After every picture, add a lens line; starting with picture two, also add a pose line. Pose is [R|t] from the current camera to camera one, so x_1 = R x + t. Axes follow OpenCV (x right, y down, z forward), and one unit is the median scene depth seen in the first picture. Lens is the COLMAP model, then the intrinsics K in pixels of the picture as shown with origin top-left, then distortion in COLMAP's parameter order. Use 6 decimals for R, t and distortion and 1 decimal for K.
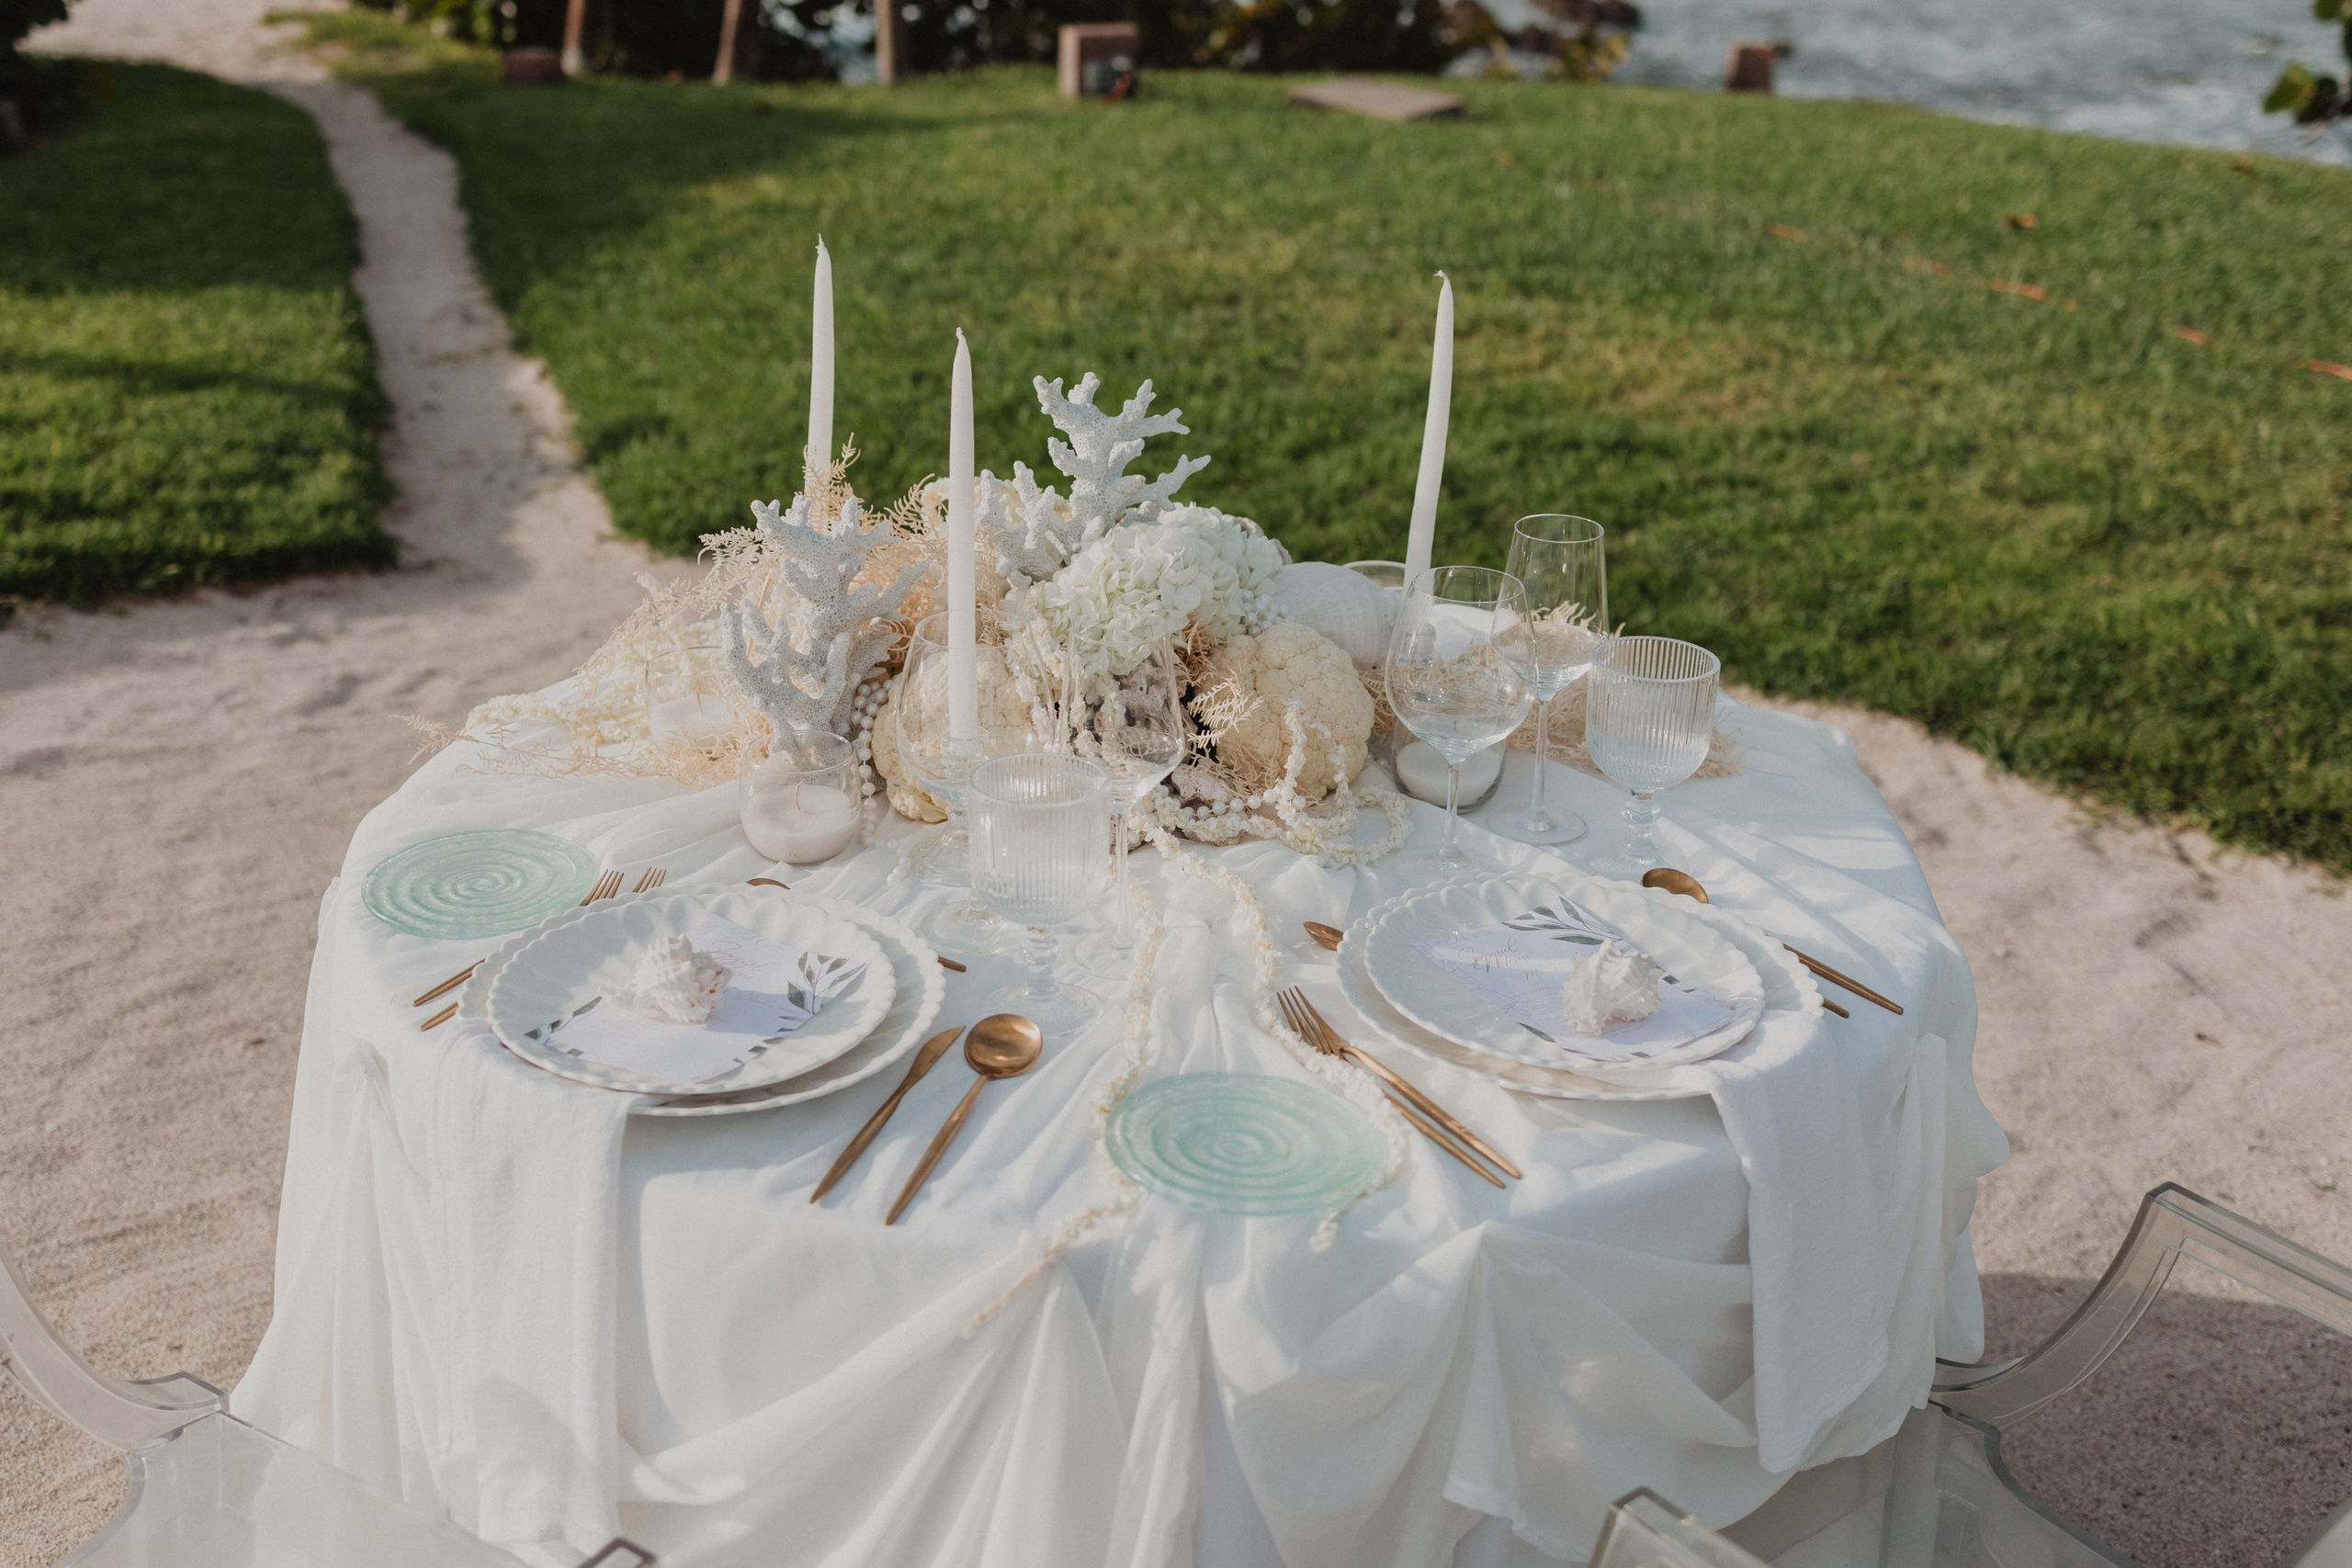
lens RADIAL K [[2358.4, 0, 1184.8], [0, 2358.4, 839.6], [0, 0, 1]] dist [0.022885, -0.001822]
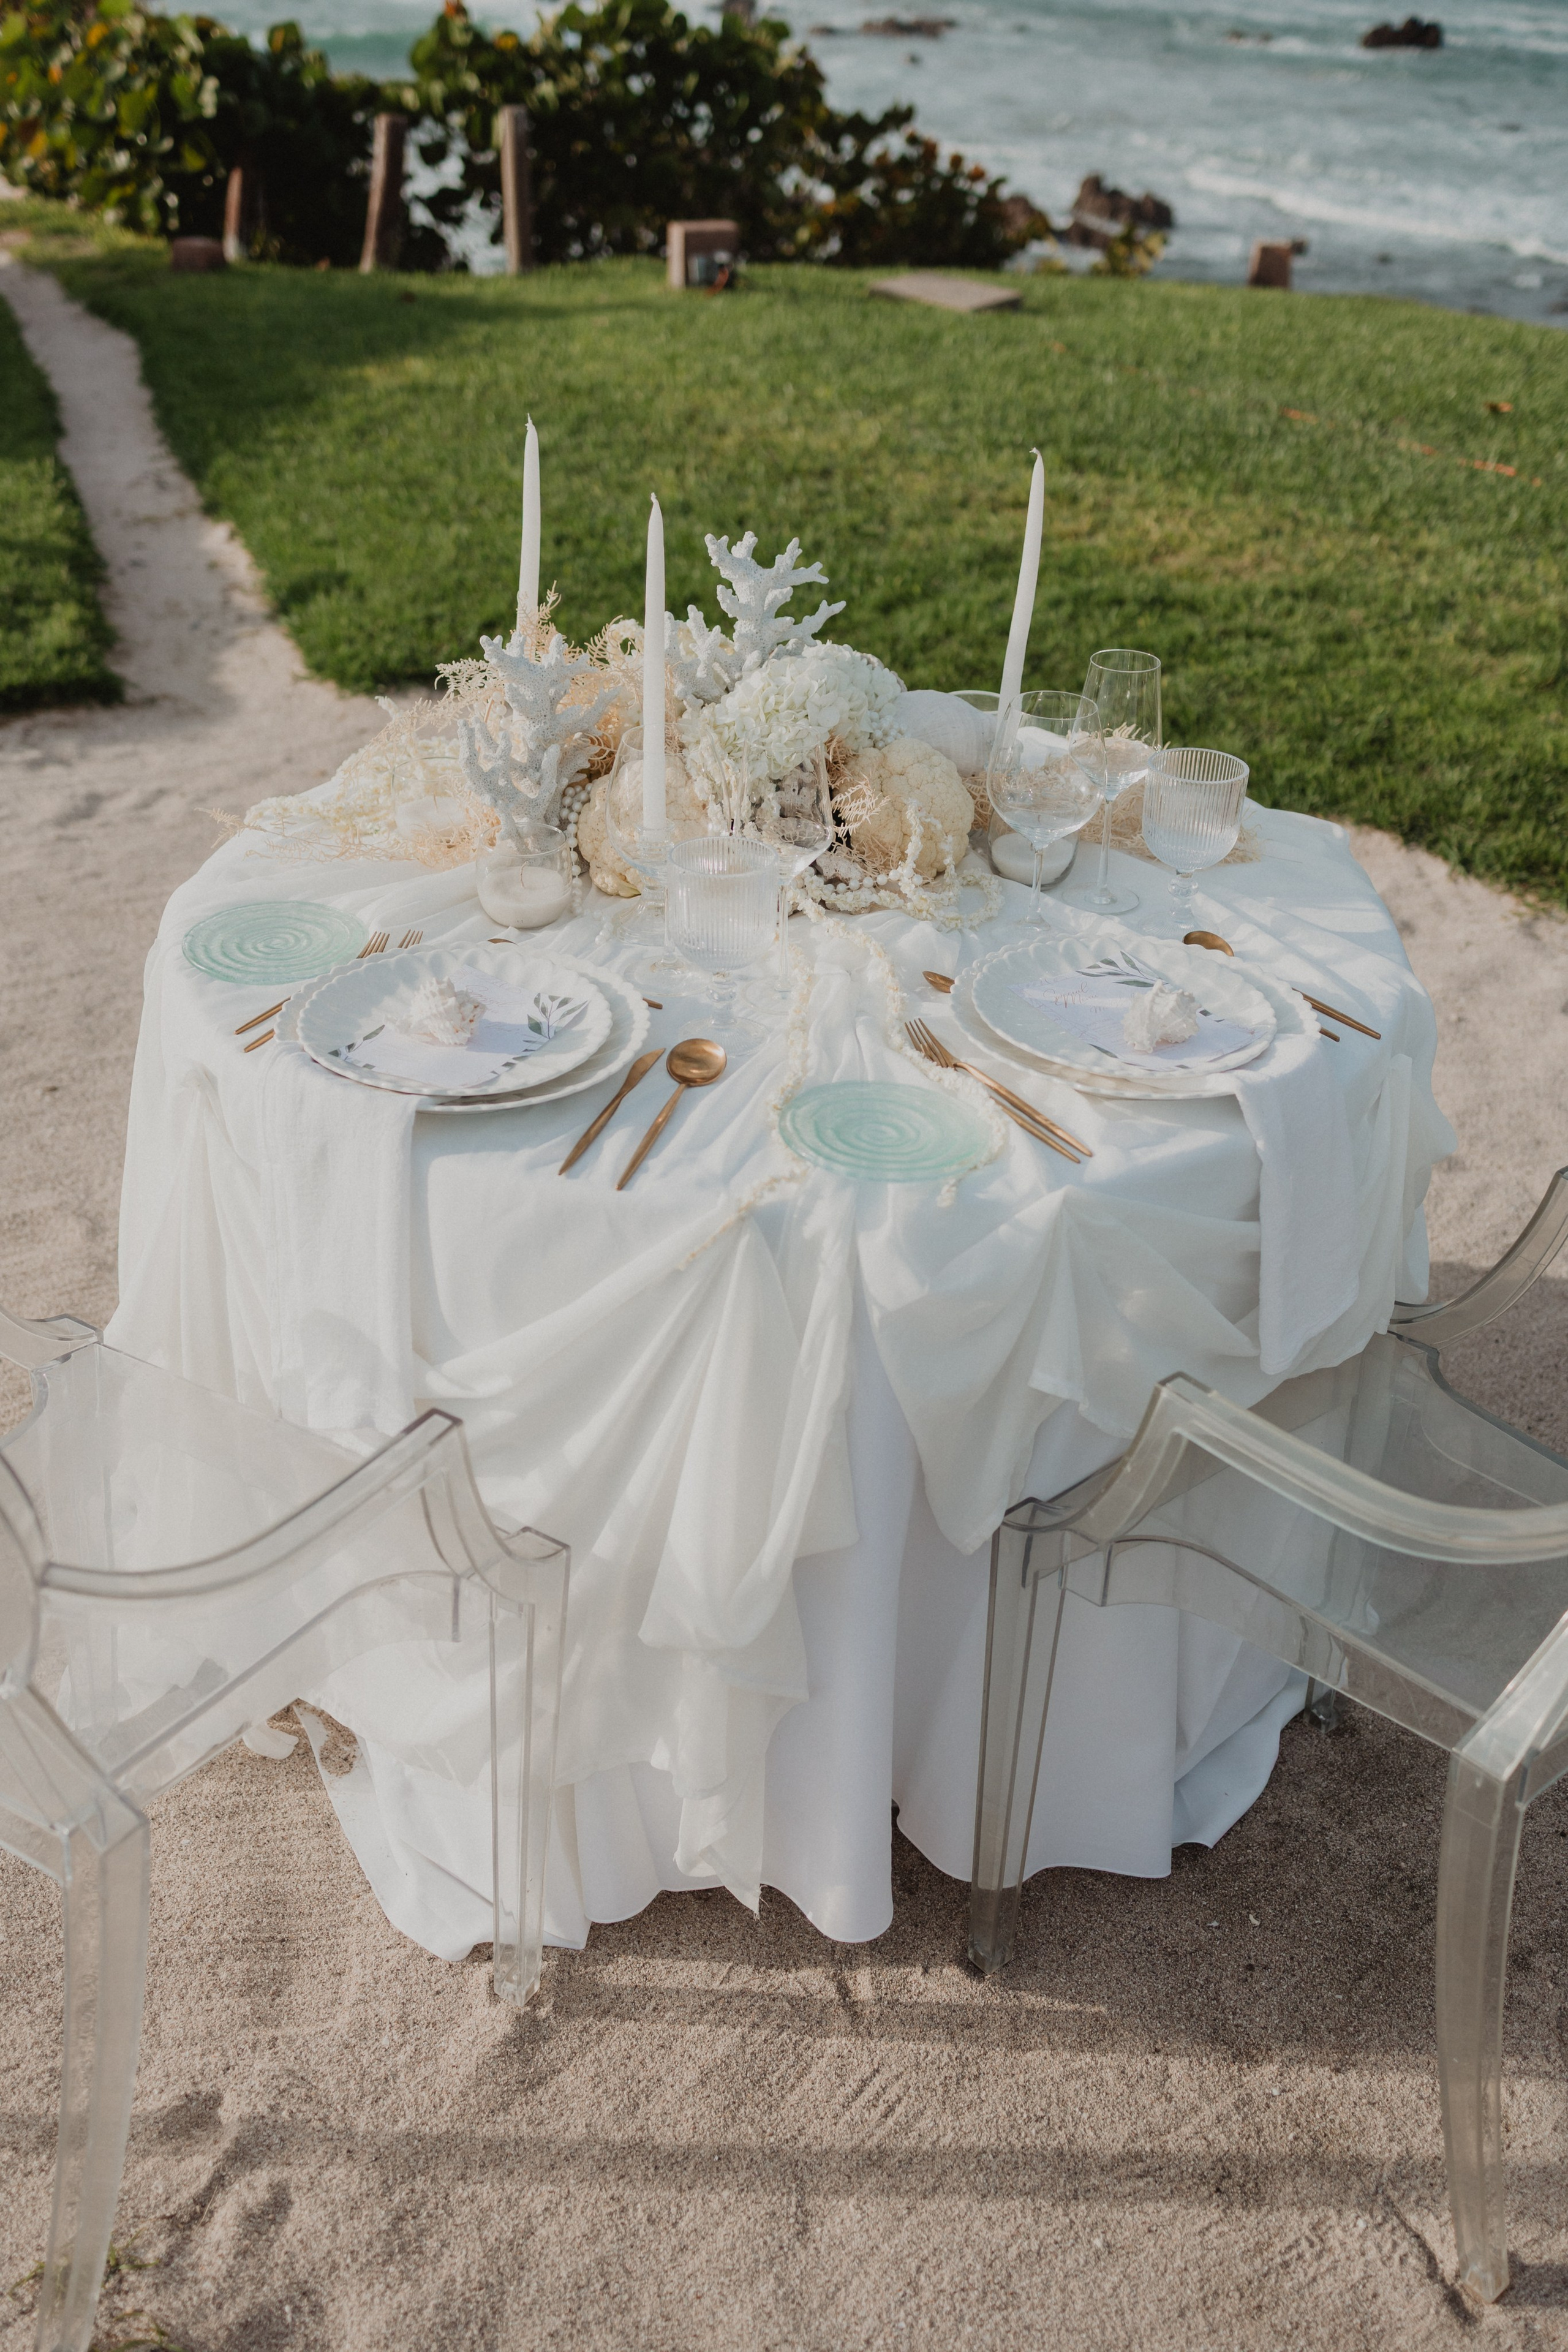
lens RADIAL K [[2358.6, 0, 667.4], [0, 2358.6, 1338.3], [0, 0, 1]] dist [0.022885, -0.001822]
pose [[0.999868, 0.001563, 0.016173, -0.089435], [-0.003552, 0.992311, 0.123722, 0.060721], [-0.015855, -0.123763, 0.992185, -0.251015]]
